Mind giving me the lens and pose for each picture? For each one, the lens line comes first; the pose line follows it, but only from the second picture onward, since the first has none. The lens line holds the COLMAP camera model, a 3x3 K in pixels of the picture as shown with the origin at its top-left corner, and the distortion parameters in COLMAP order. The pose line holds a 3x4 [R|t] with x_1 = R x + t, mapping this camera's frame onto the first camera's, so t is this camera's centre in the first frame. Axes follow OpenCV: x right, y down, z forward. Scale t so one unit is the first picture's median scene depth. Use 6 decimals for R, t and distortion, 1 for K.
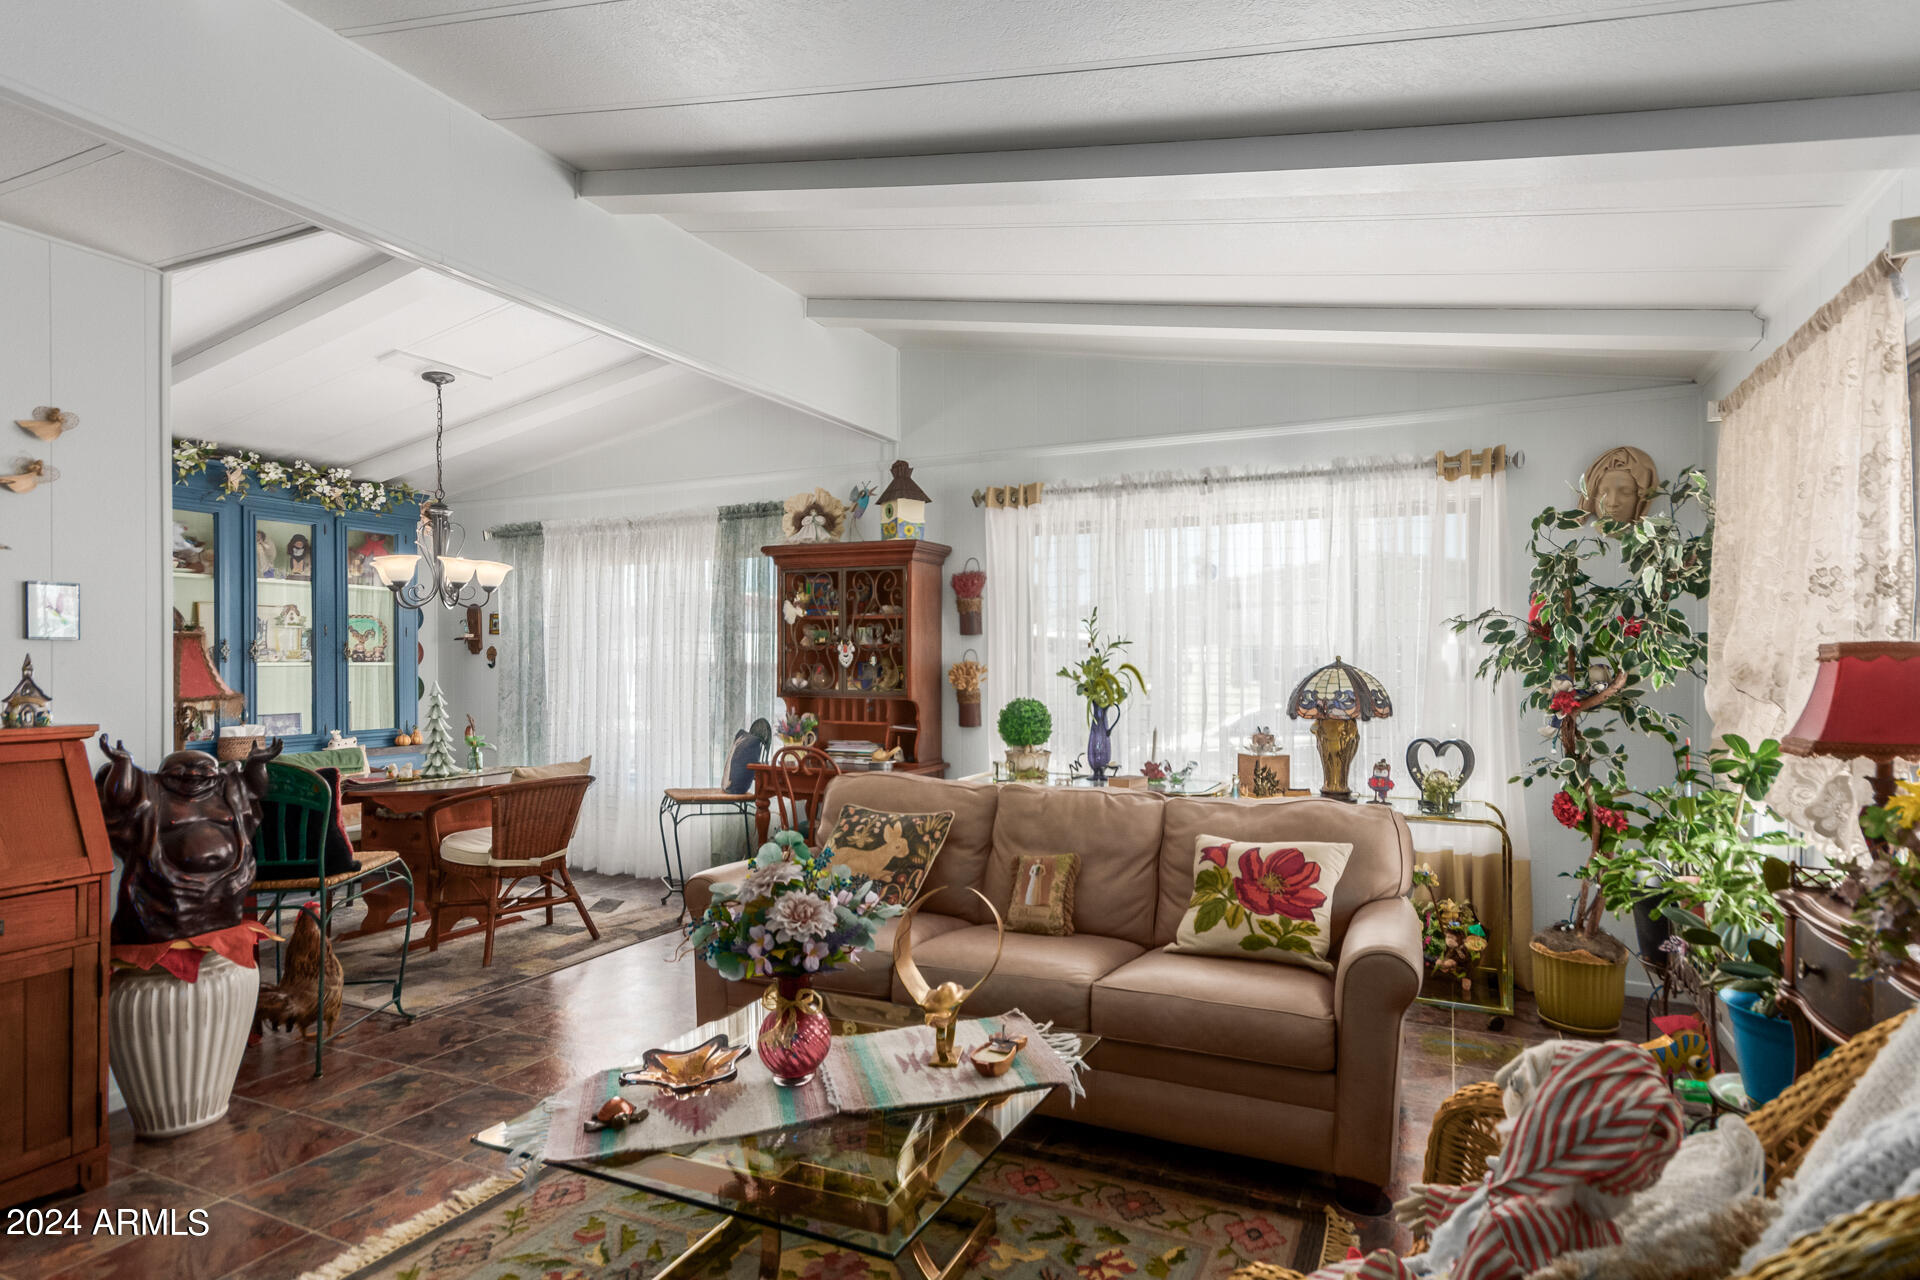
lens RADIAL K [[950.0, 0, 1015.2], [0, 950.0, 670.4], [0, 0, 1]] dist [-0.008641, 0.000288]
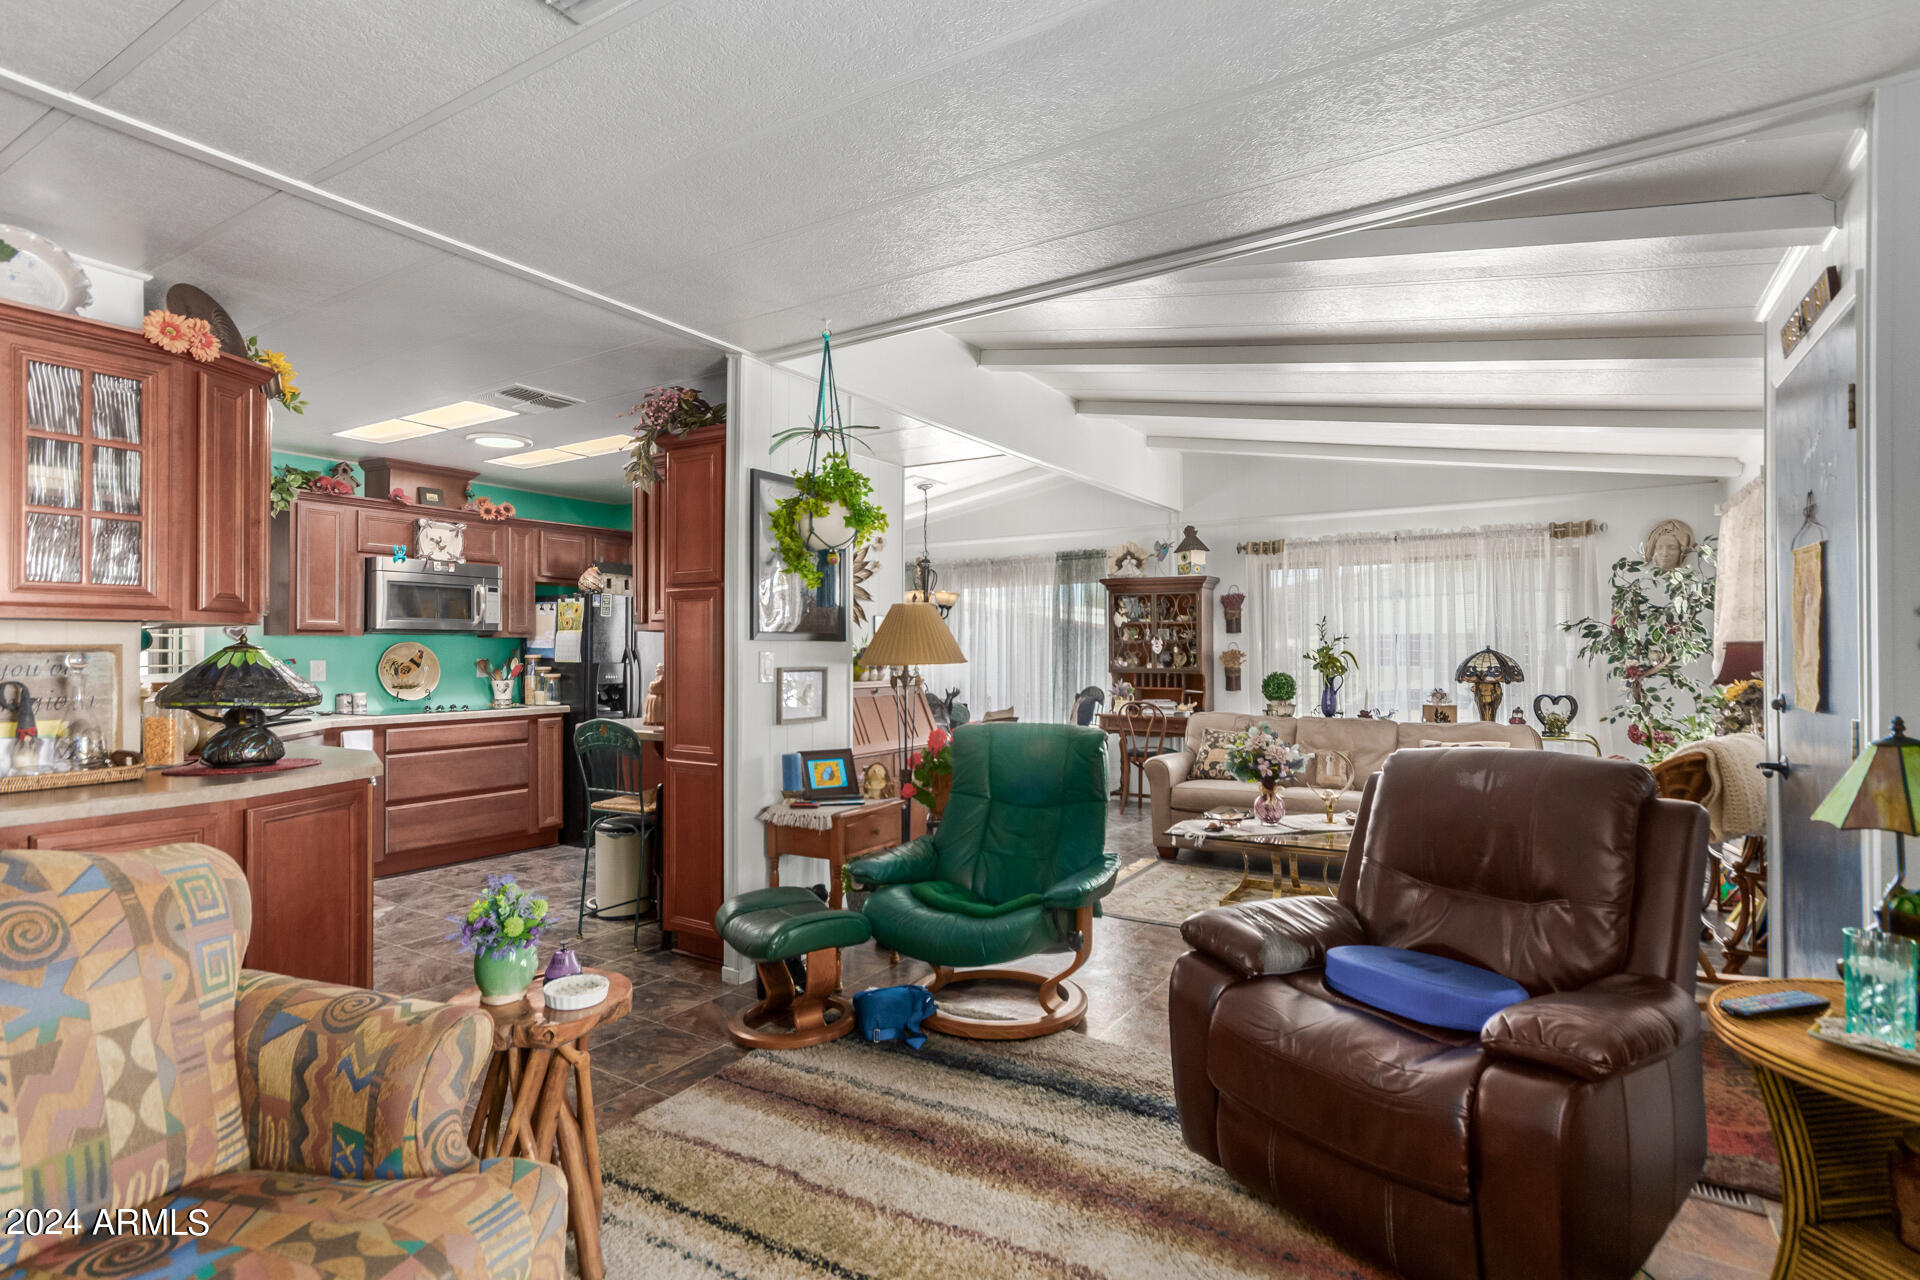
lens RADIAL K [[906.1, 0, 971.0], [0, 906.1, 639.7], [0, 0, 1]] dist [0.001152, 0.000519]
pose [[0.989908, -0.005032, -0.141626, -0.318270], [0.002317, 0.999810, -0.019331, 0.002925], [0.141696, 0.018808, 0.989732, -0.674942]]
